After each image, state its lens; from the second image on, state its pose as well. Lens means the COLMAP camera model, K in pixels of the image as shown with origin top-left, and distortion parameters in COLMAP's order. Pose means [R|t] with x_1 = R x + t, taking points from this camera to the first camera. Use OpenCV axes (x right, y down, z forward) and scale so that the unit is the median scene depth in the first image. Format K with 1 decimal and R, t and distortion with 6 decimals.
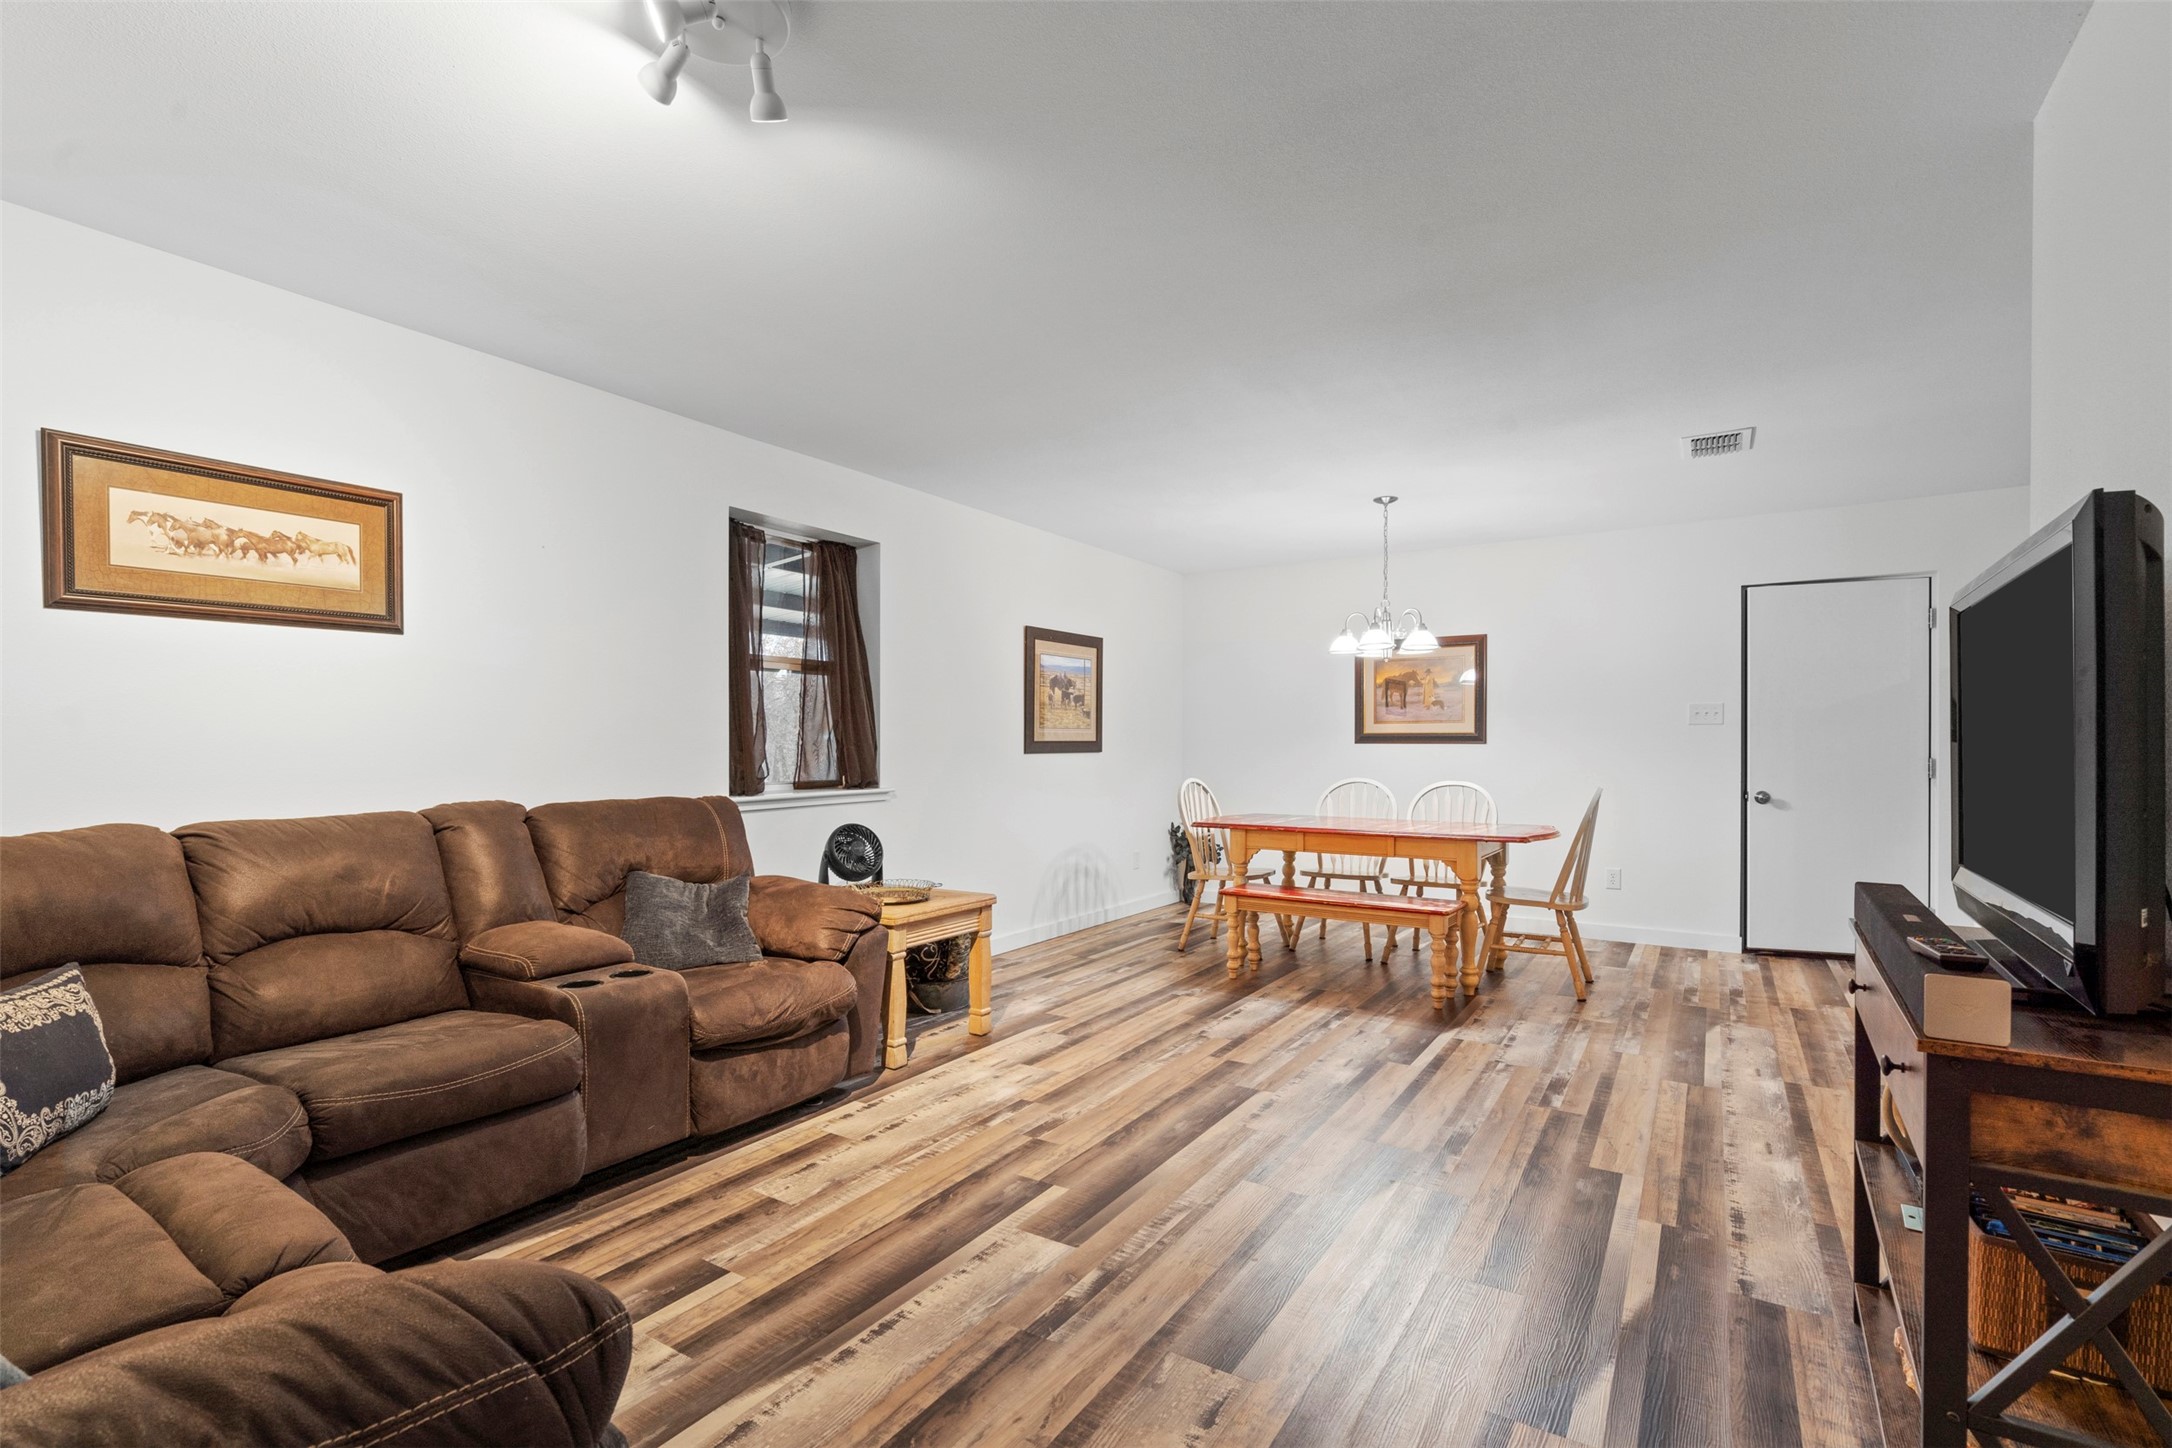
lens RADIAL K [[1000.2, 0, 1060.9], [0, 1000.2, 757.1], [0, 0, 1]] dist [-0.008273, 0.002466]
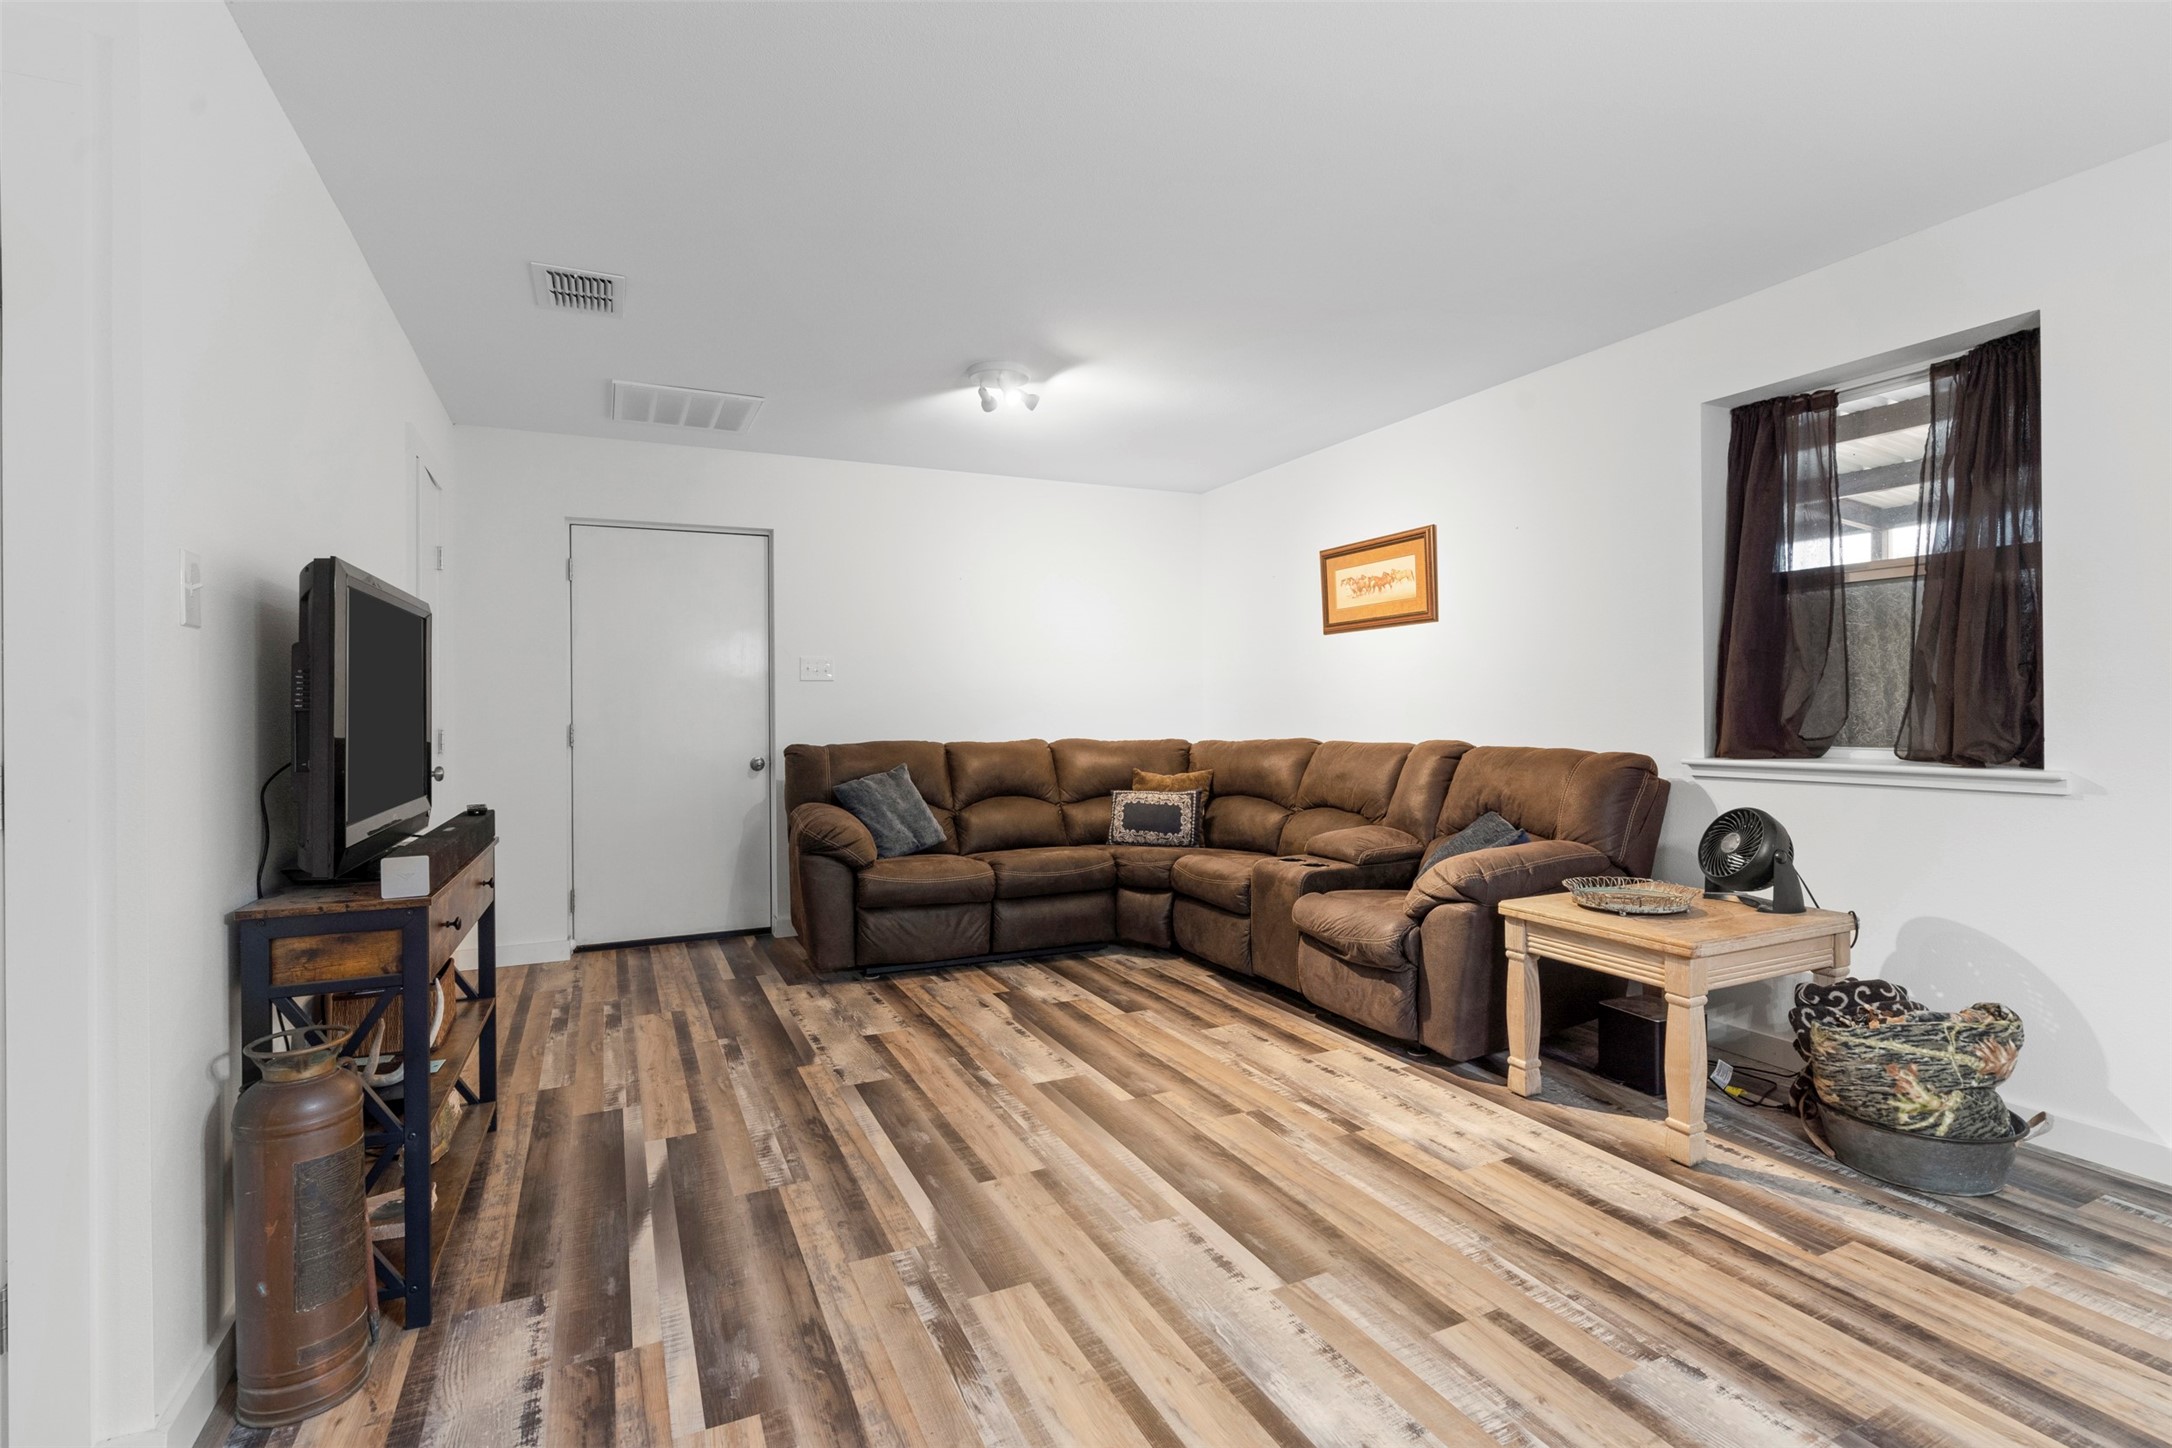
lens RADIAL K [[1000.2, 0, 1098.2], [0, 1000.2, 711.2], [0, 0, 1]] dist [-0.008273, 0.002466]
pose [[-0.506896, 0.013090, -0.861908, 0.945941], [0.003160, 0.999906, 0.013327, -0.017087], [0.862001, 0.004032, -0.506890, 1.491893]]
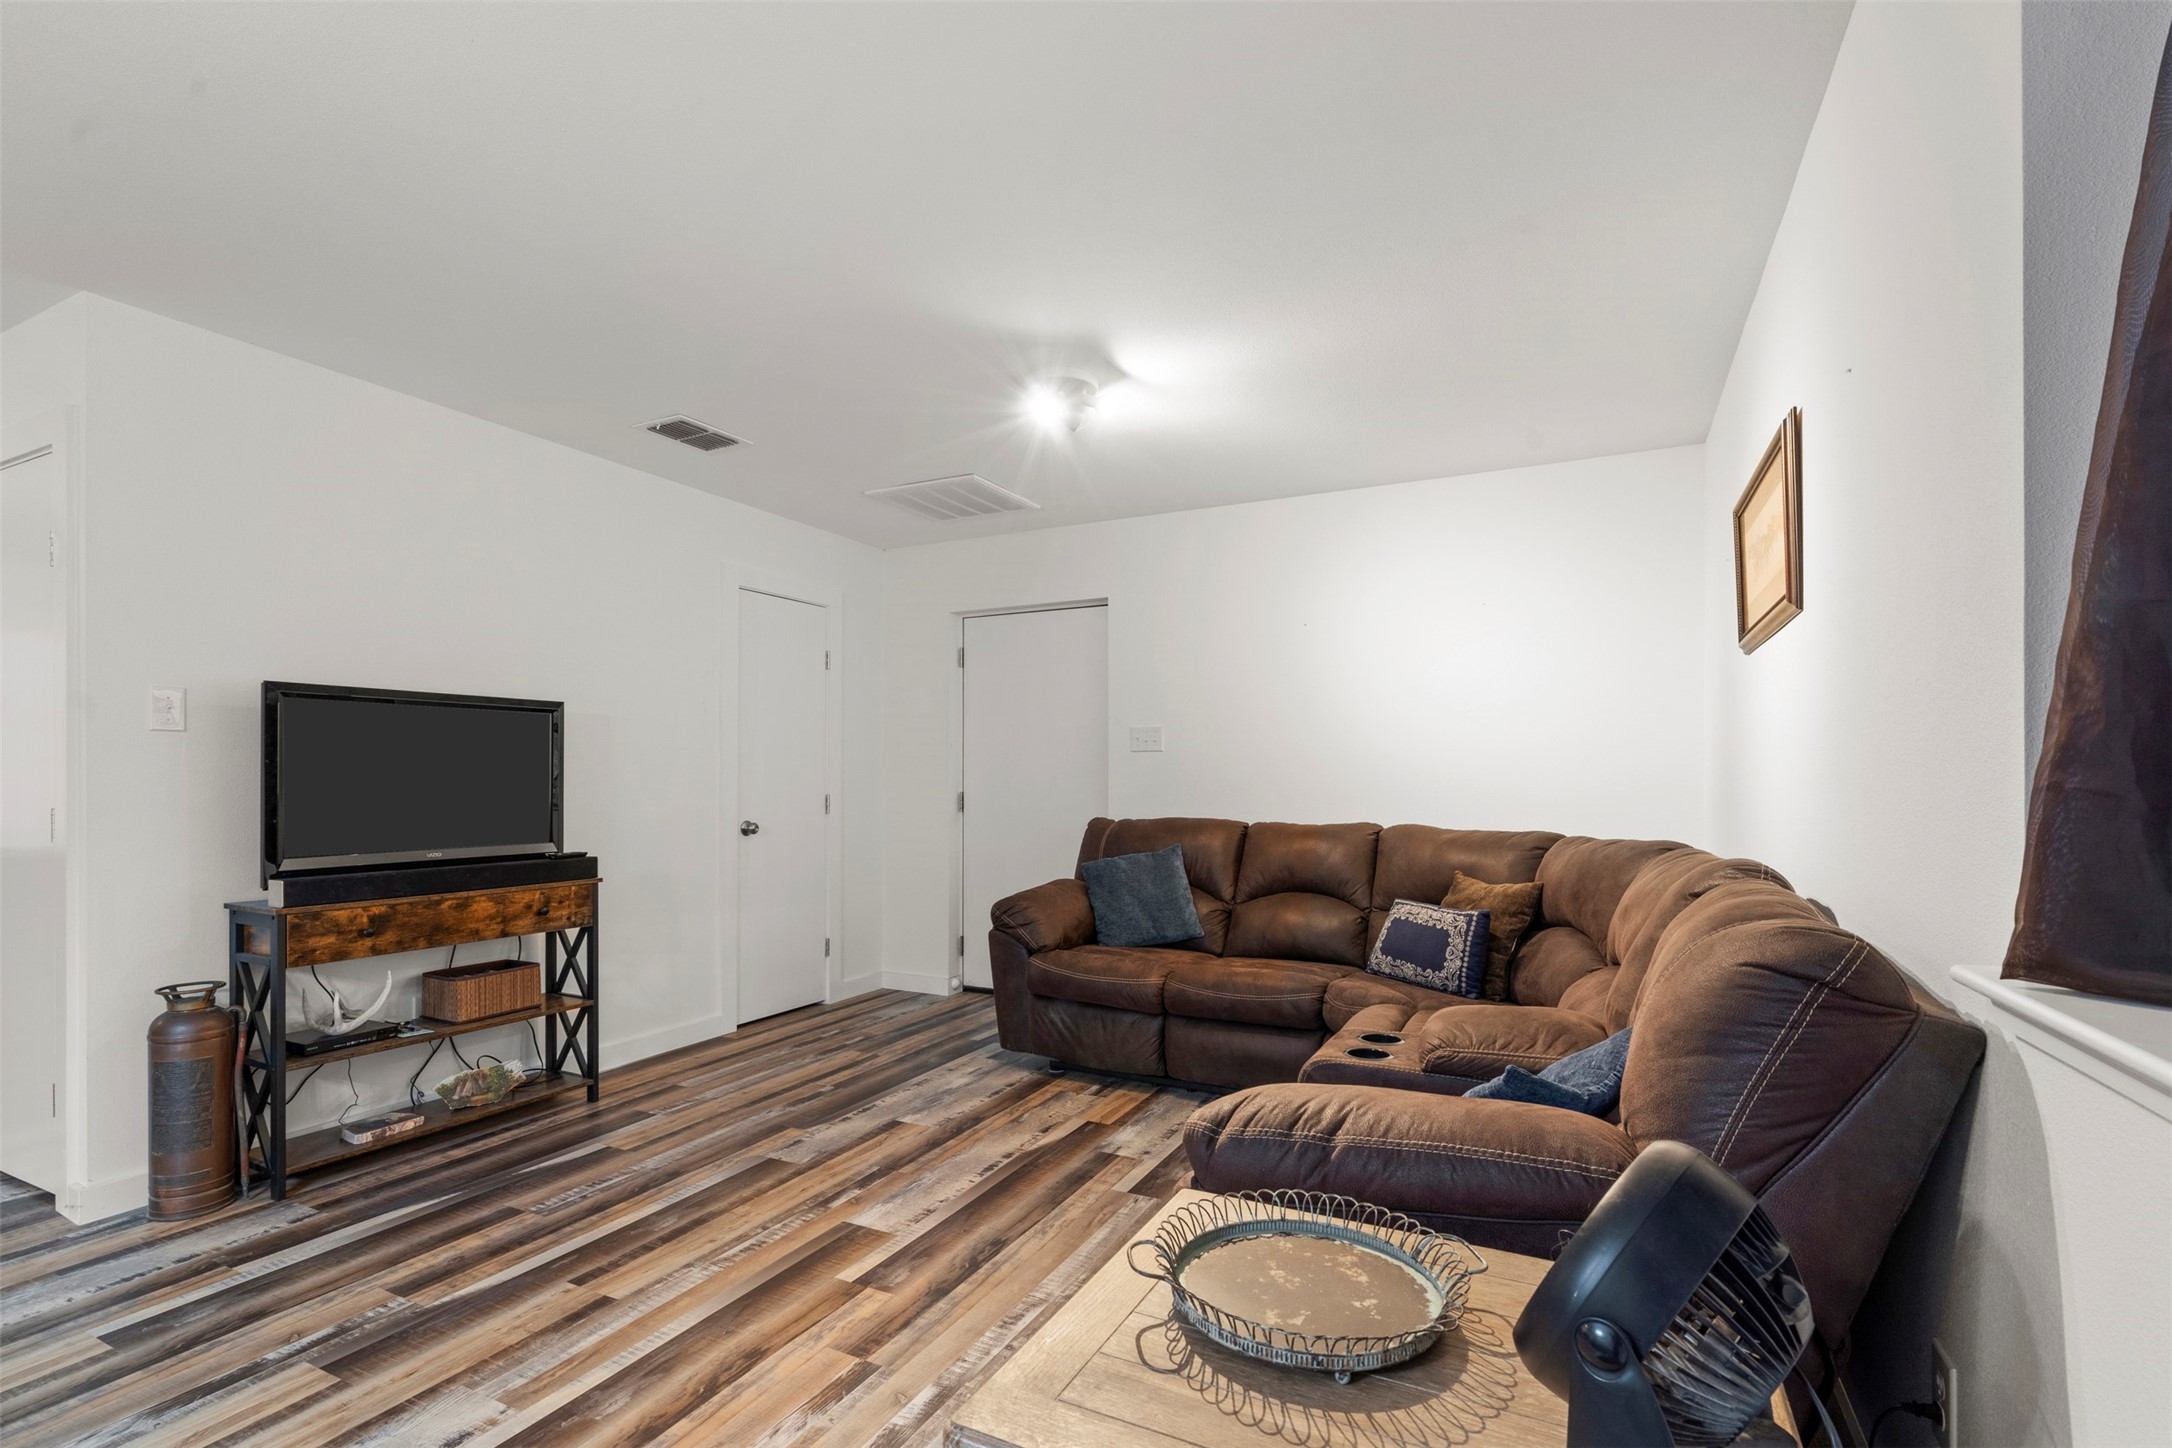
lens RADIAL K [[1000.2, 0, 1091.2], [0, 1000.2, 778.7], [0, 0, 1]] dist [-0.008273, 0.002466]
pose [[-0.991979, 0.004888, -0.126311, -0.104664], [0.003661, 0.999944, 0.009947, -0.019054], [0.126352, 0.009405, -0.991941, 1.844539]]
